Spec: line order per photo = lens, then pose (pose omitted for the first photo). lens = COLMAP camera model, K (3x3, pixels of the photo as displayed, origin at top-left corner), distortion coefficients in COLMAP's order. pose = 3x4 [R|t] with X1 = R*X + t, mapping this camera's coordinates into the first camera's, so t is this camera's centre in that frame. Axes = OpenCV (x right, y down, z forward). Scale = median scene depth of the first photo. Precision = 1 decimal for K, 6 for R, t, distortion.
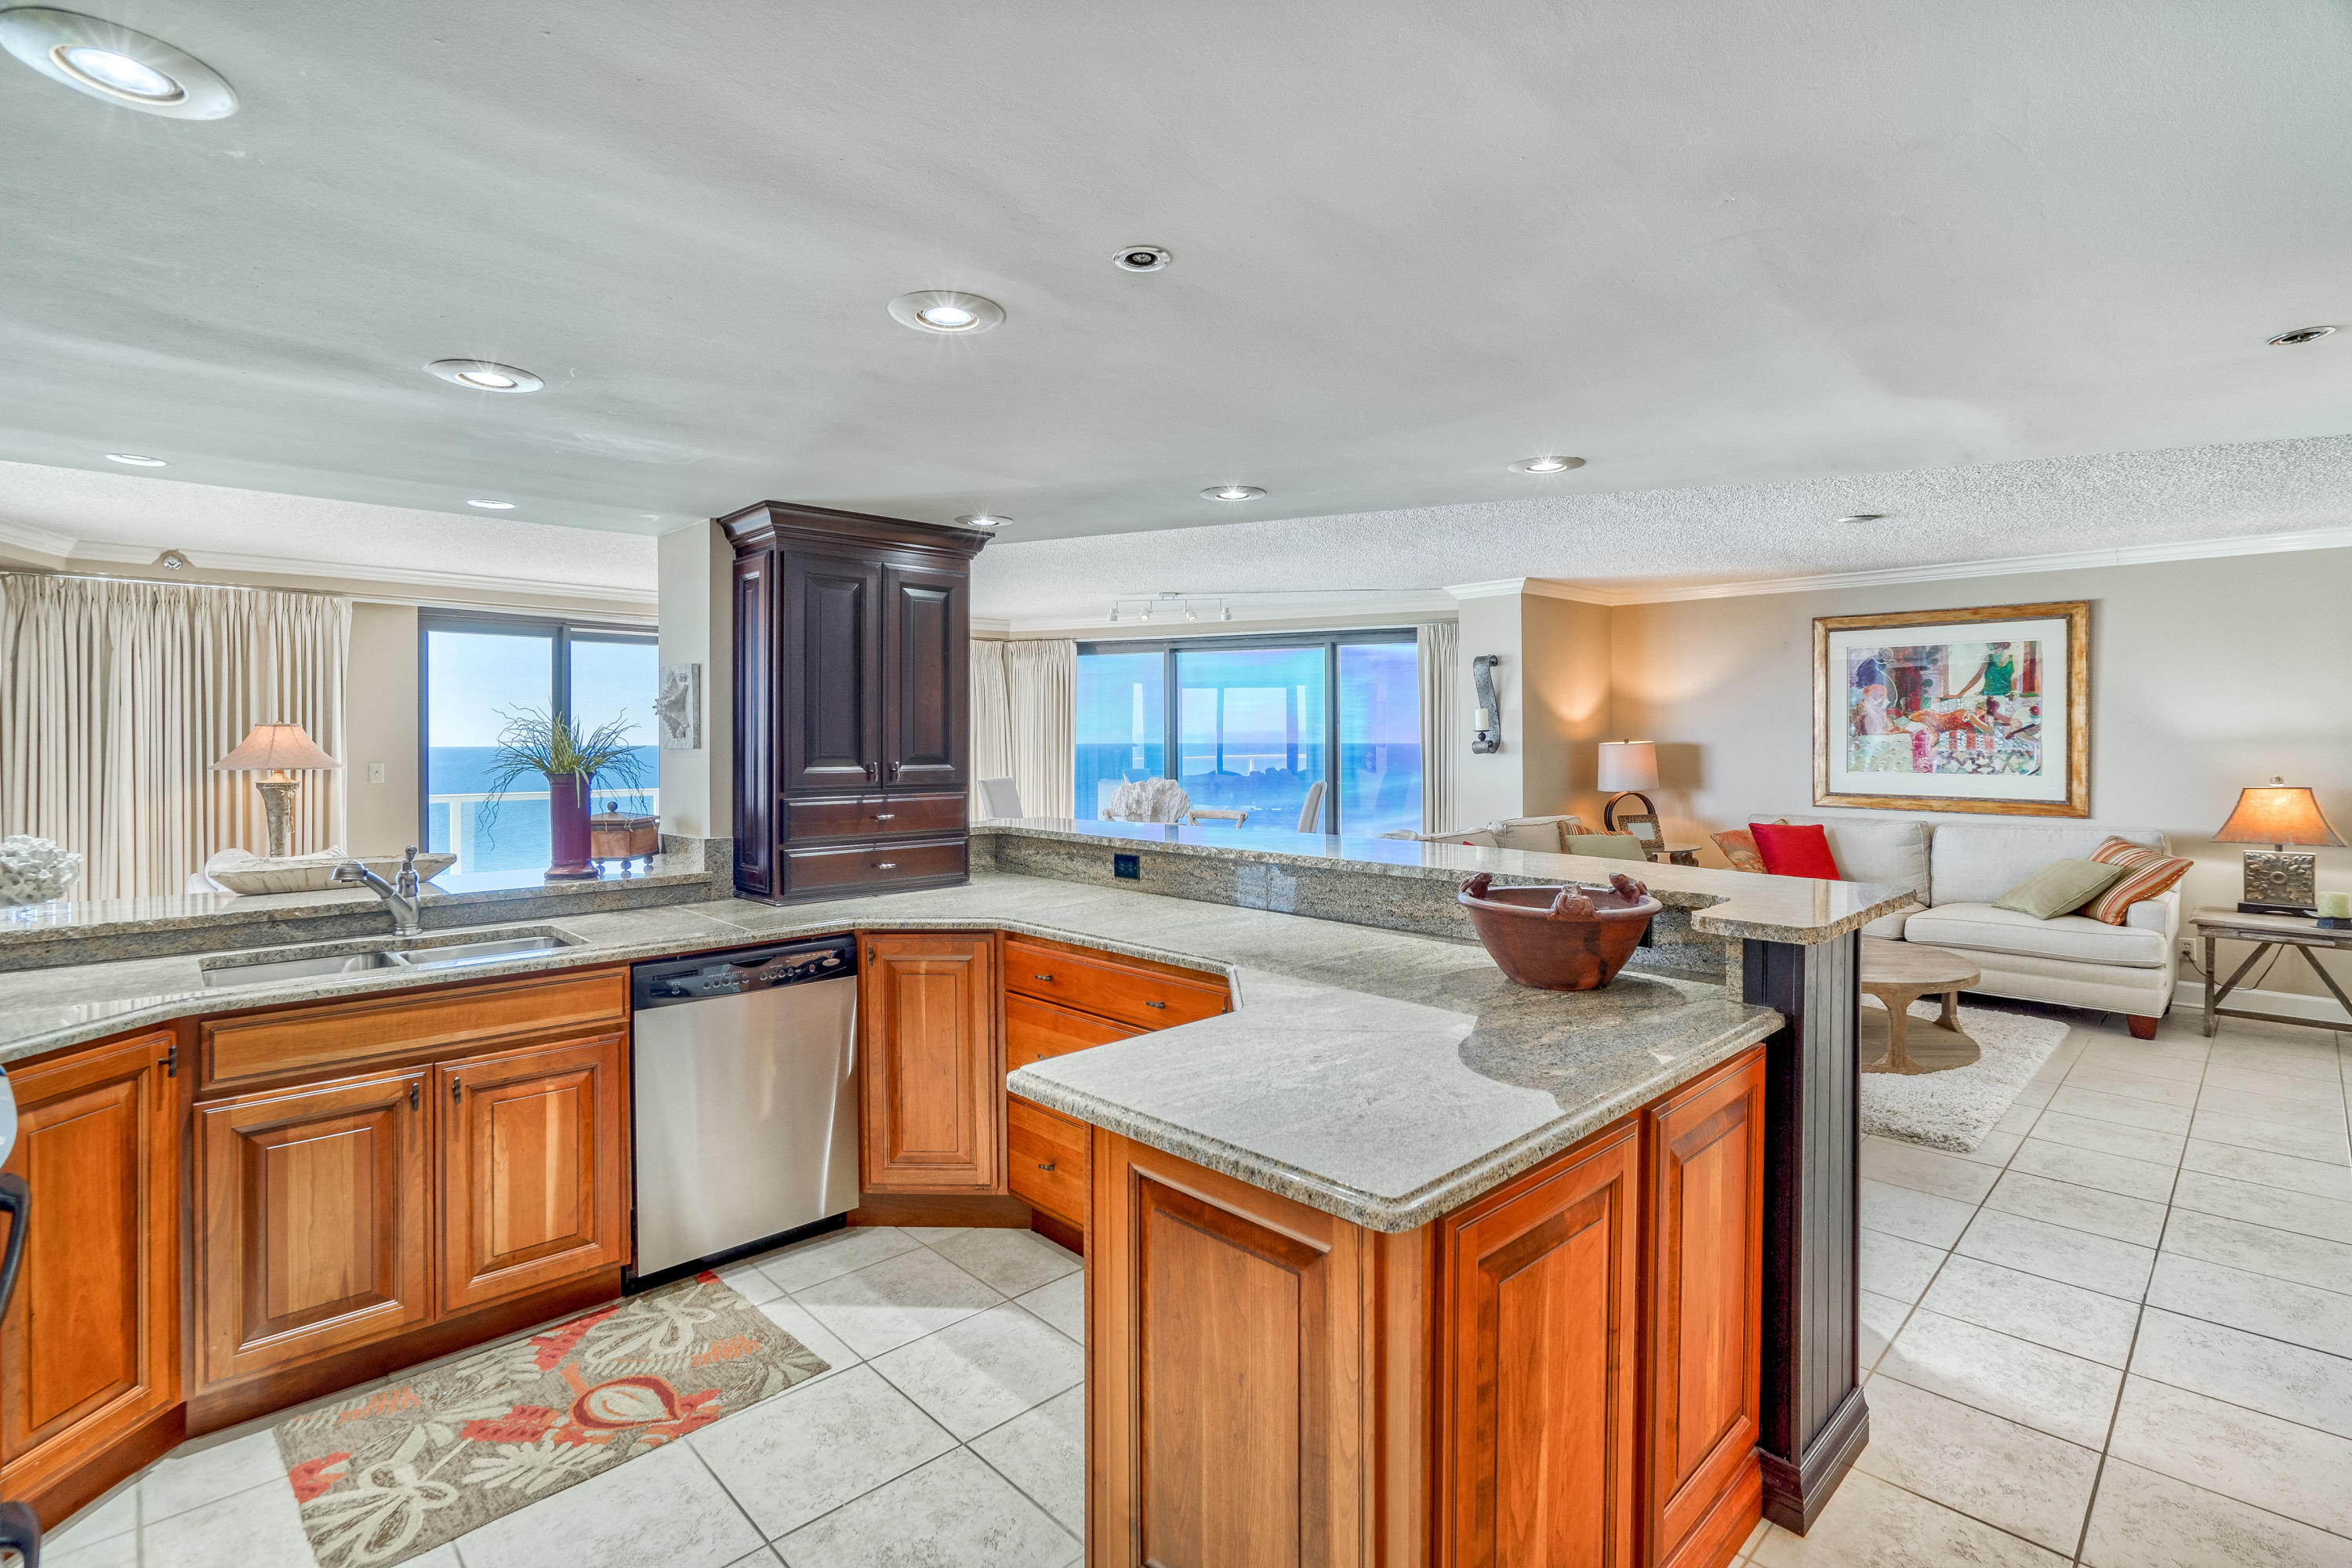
lens RADIAL K [[1093.7, 0, 1180.0], [0, 1093.7, 739.2], [0, 0, 1]] dist [-0.007041, 0.000045]
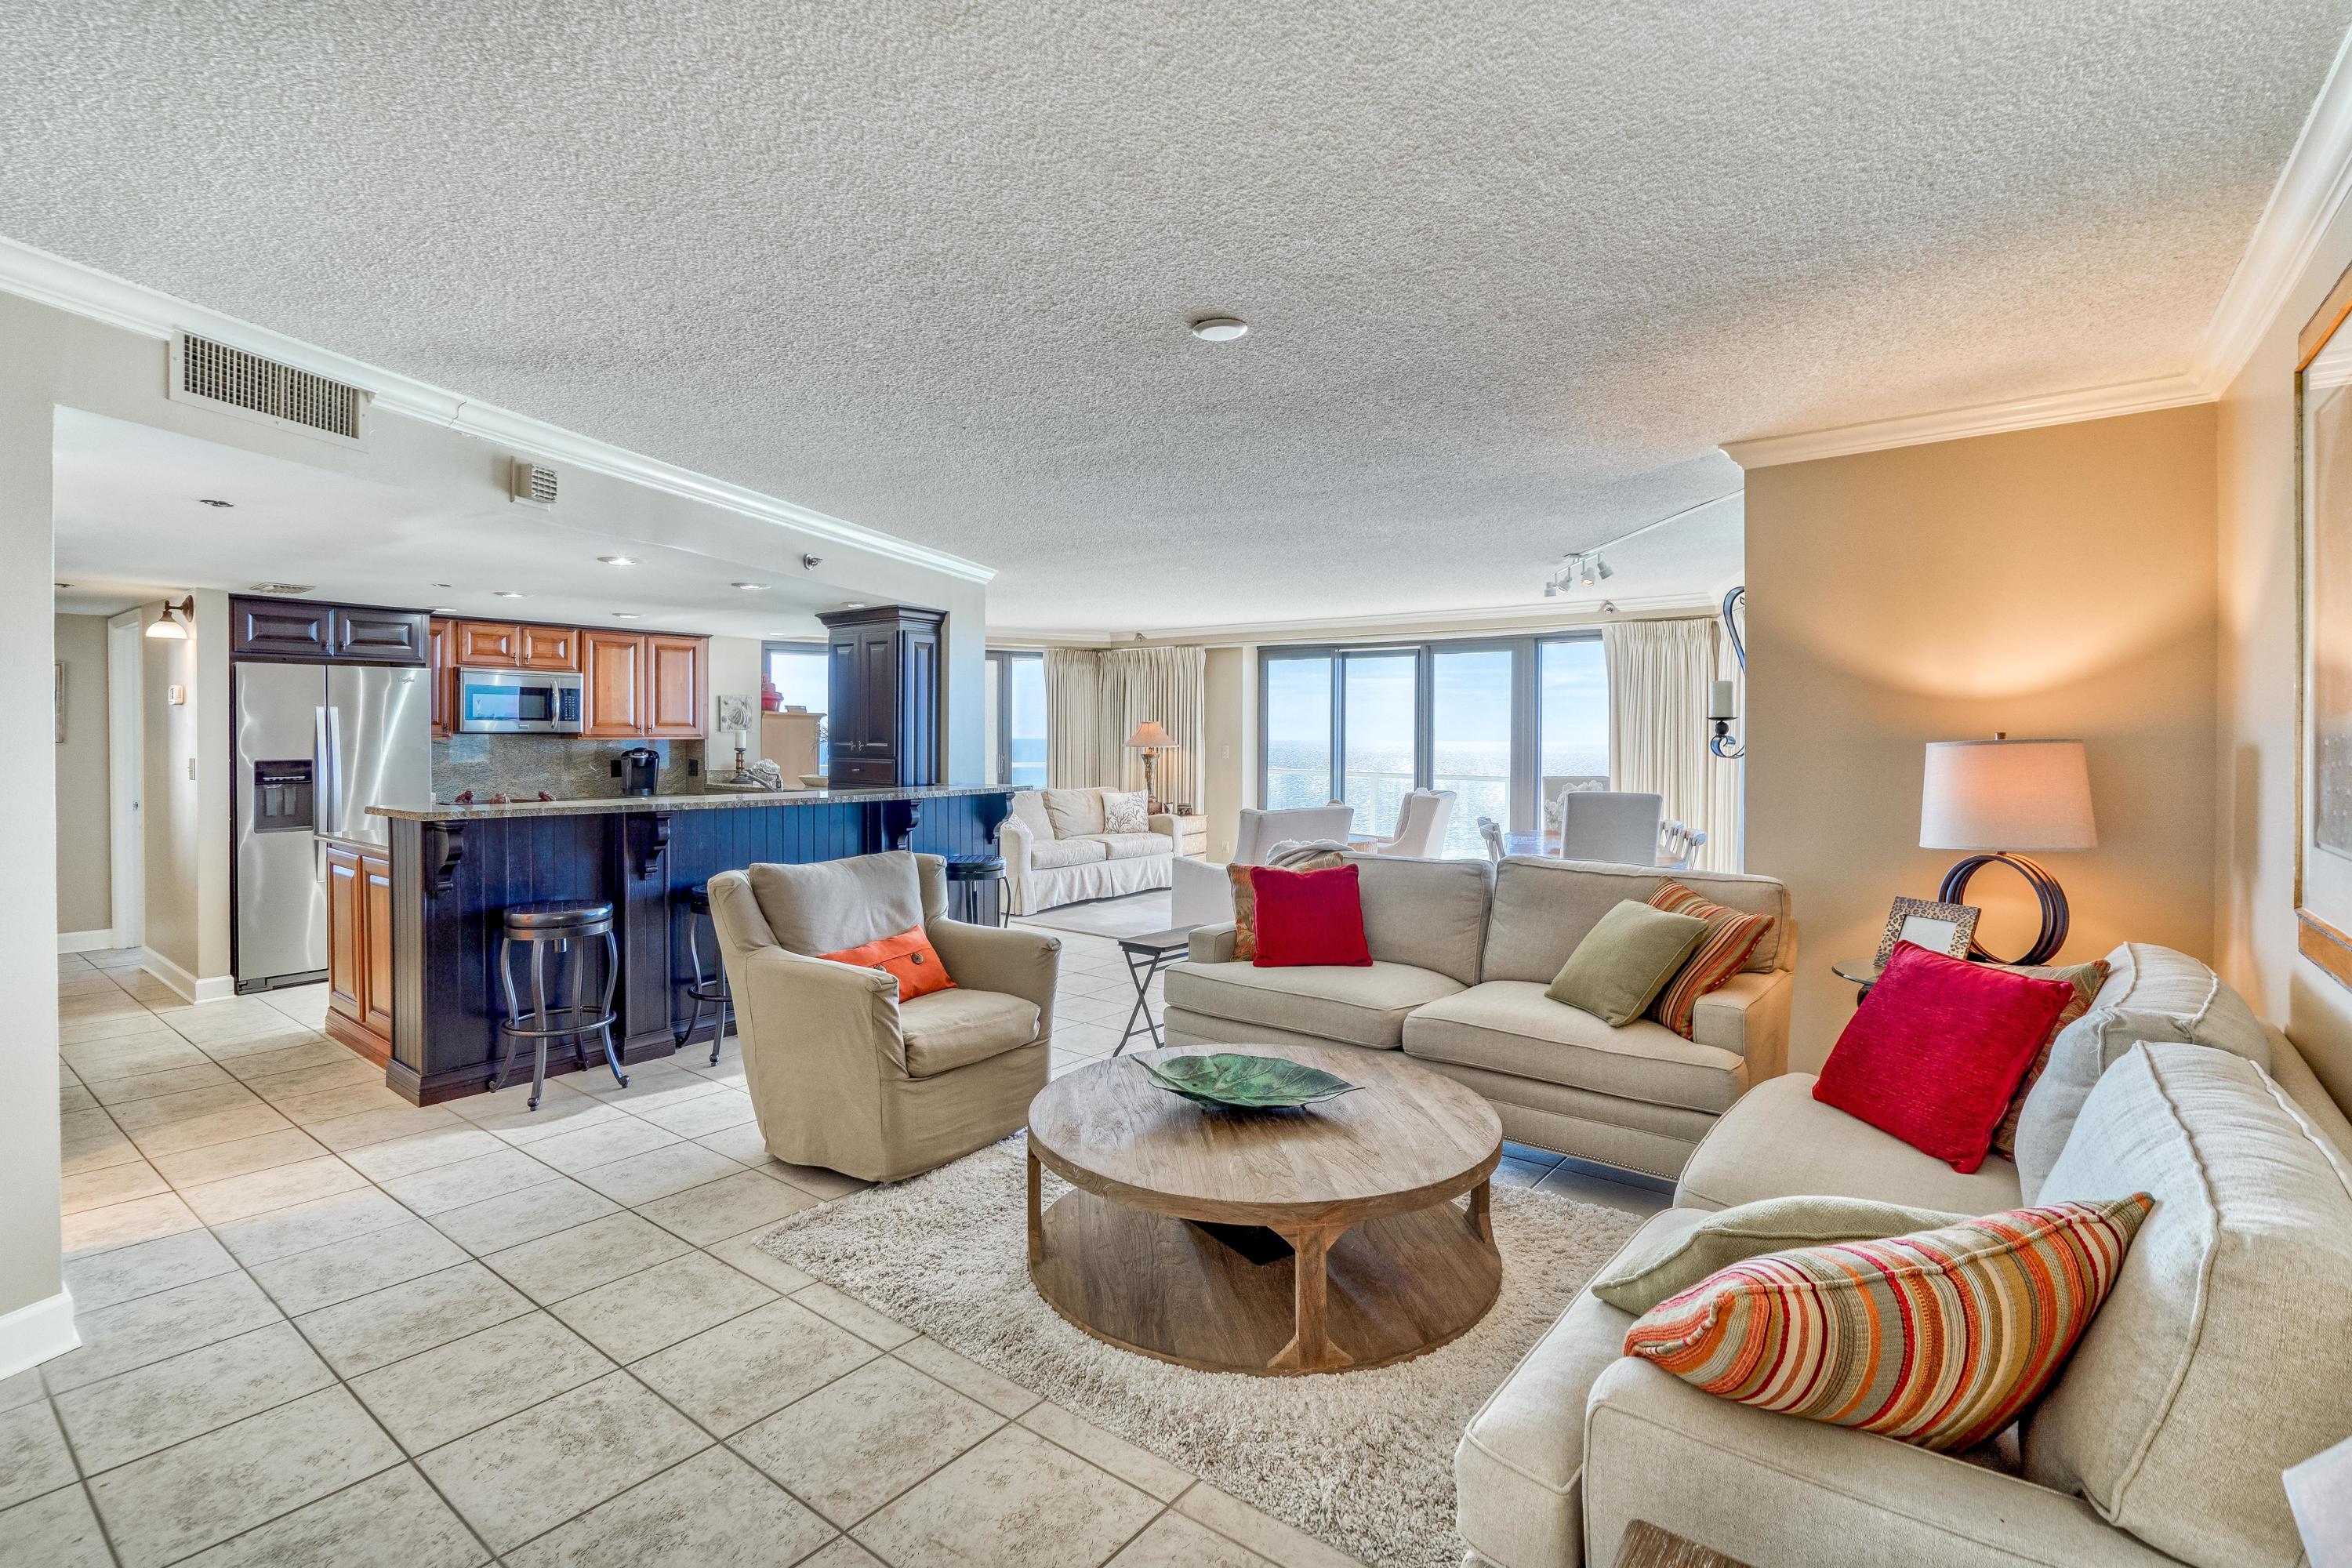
lens RADIAL K [[1114.1, 0, 1152.6], [0, 1114.1, 742.5], [0, 0, 1]] dist [-0.015113, 0.012210]
pose [[0.120941, 0.011455, -0.992594, 0.979278], [-0.004515, 0.999929, 0.010989, 0.000384], [0.992649, 0.003153, 0.120984, 0.743502]]
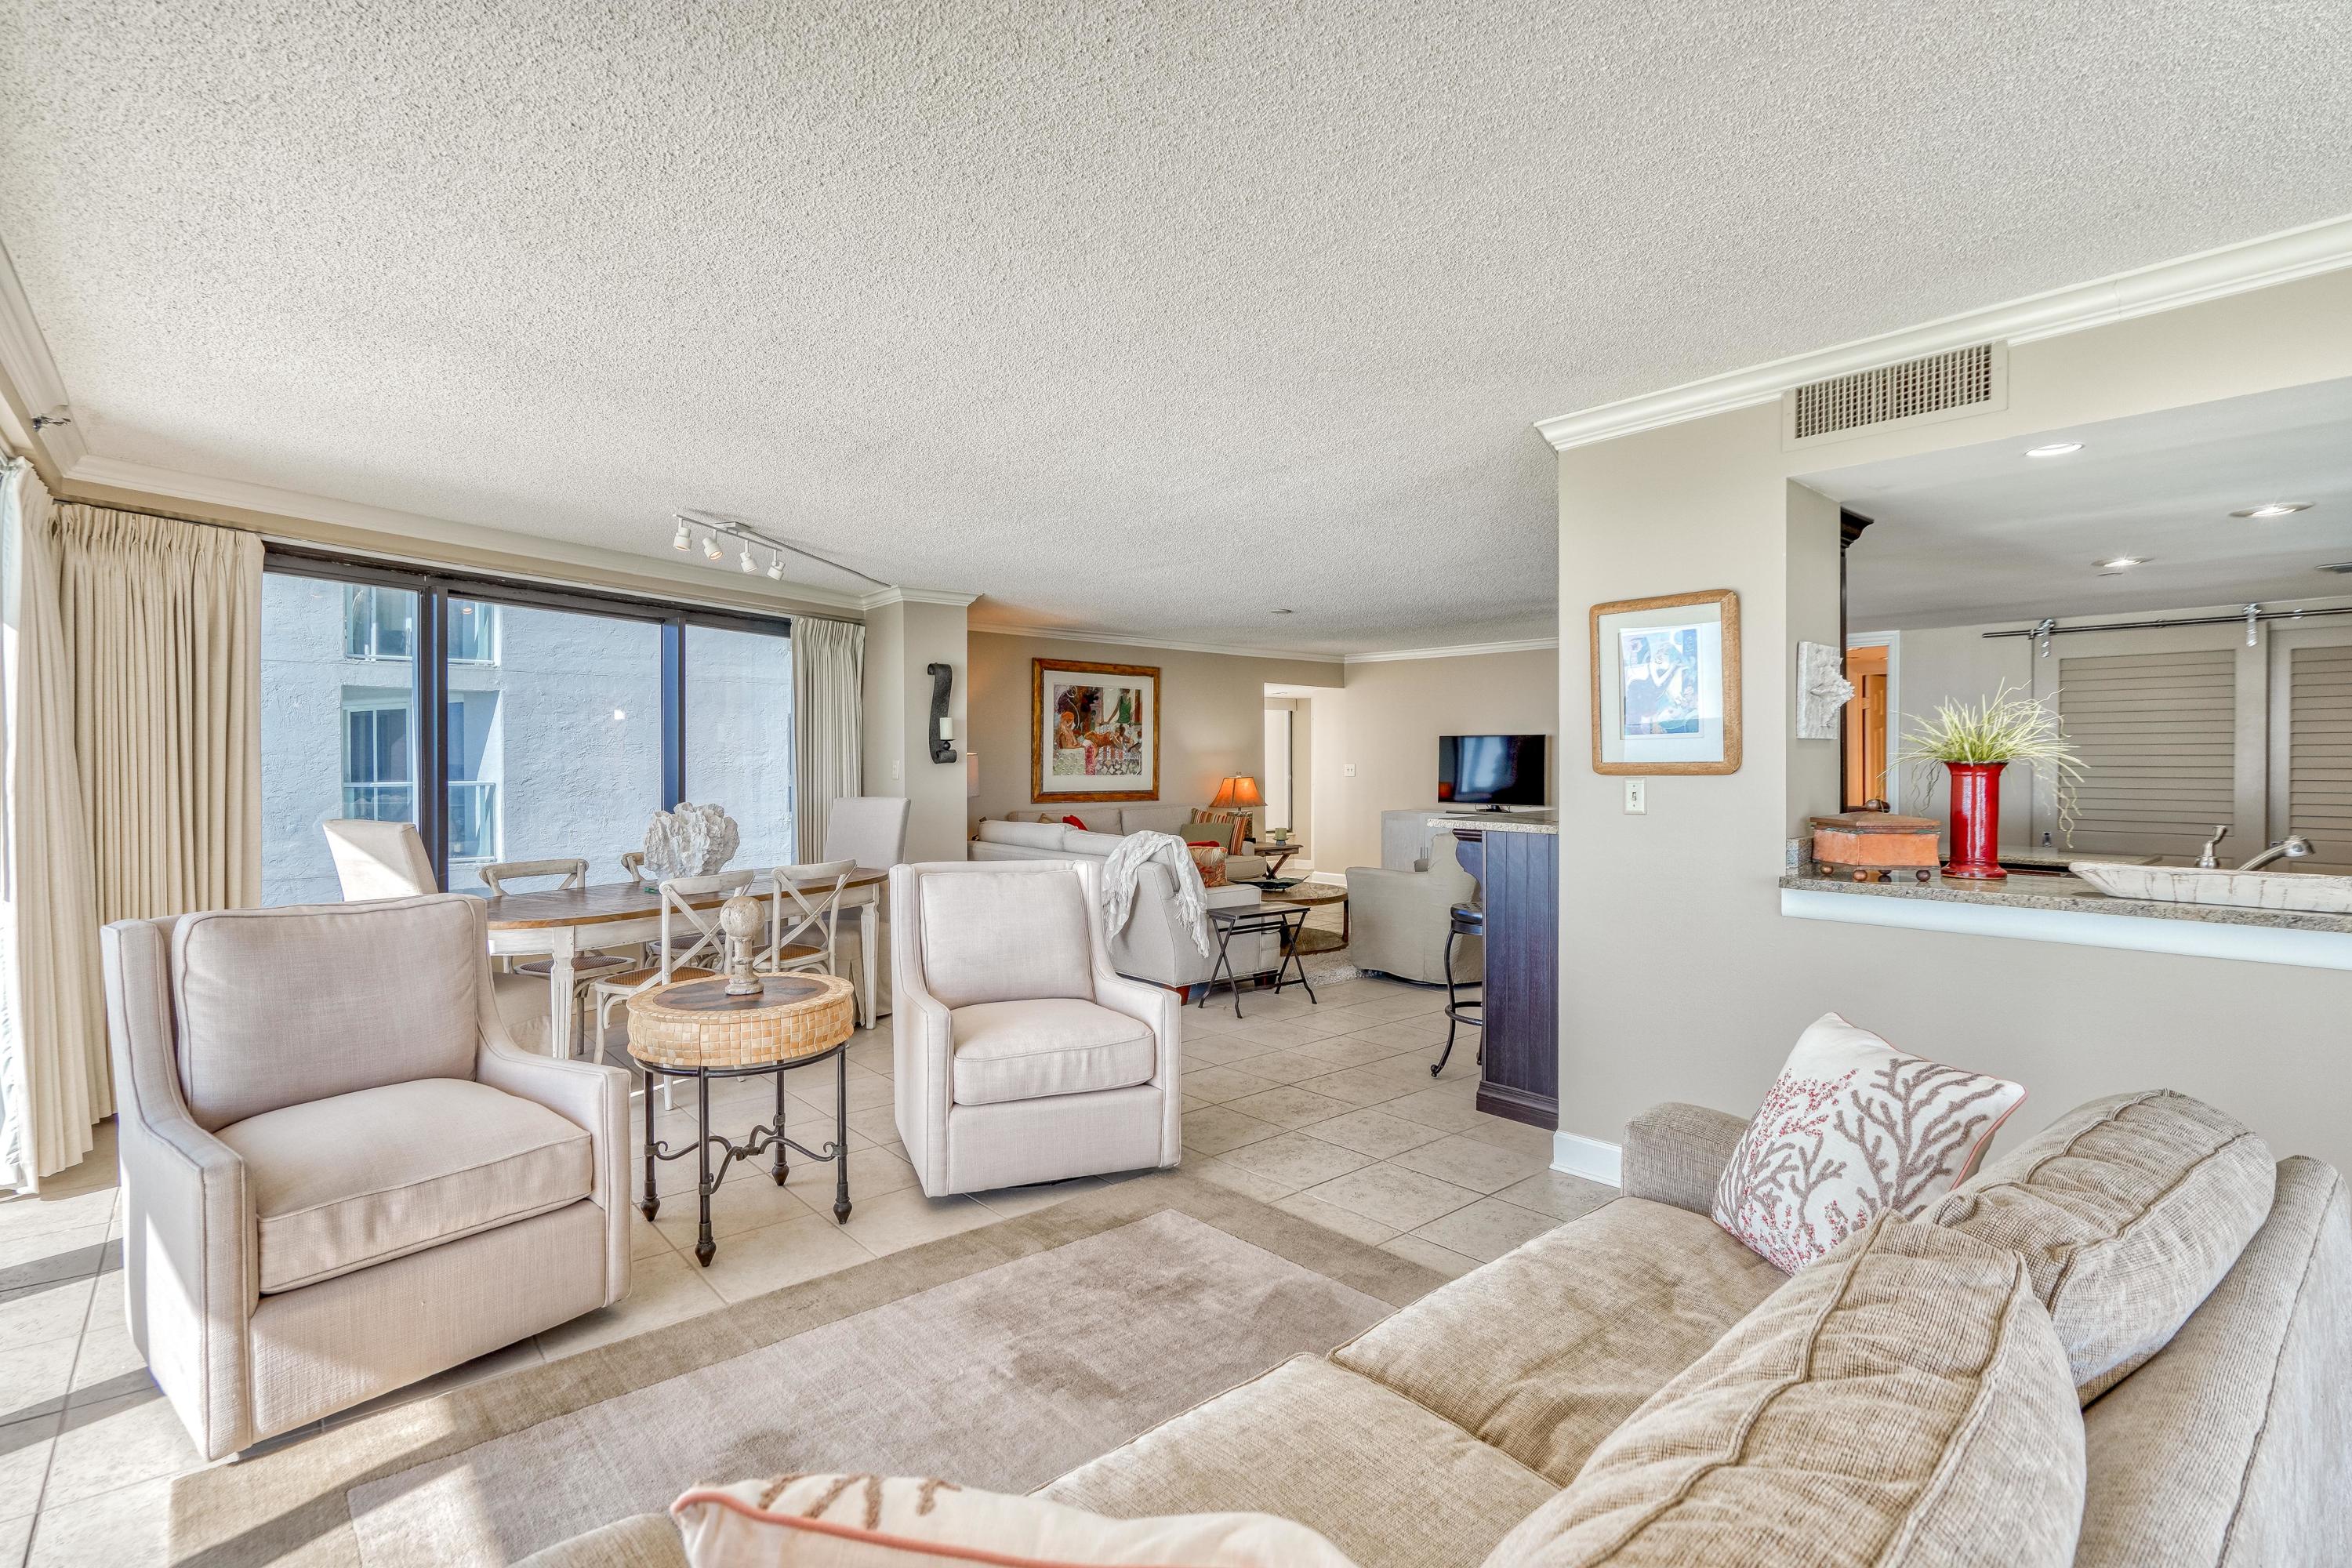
lens RADIAL K [[1114.1, 0, 1152.6], [0, 1114.1, 742.5], [0, 0, 1]] dist [-0.015113, 0.012210]
pose [[0.082770, 0.018668, 0.996394, -0.841589], [0.001733, 0.999820, -0.018876, 0.017079], [-0.996567, 0.003289, 0.082723, 0.871725]]
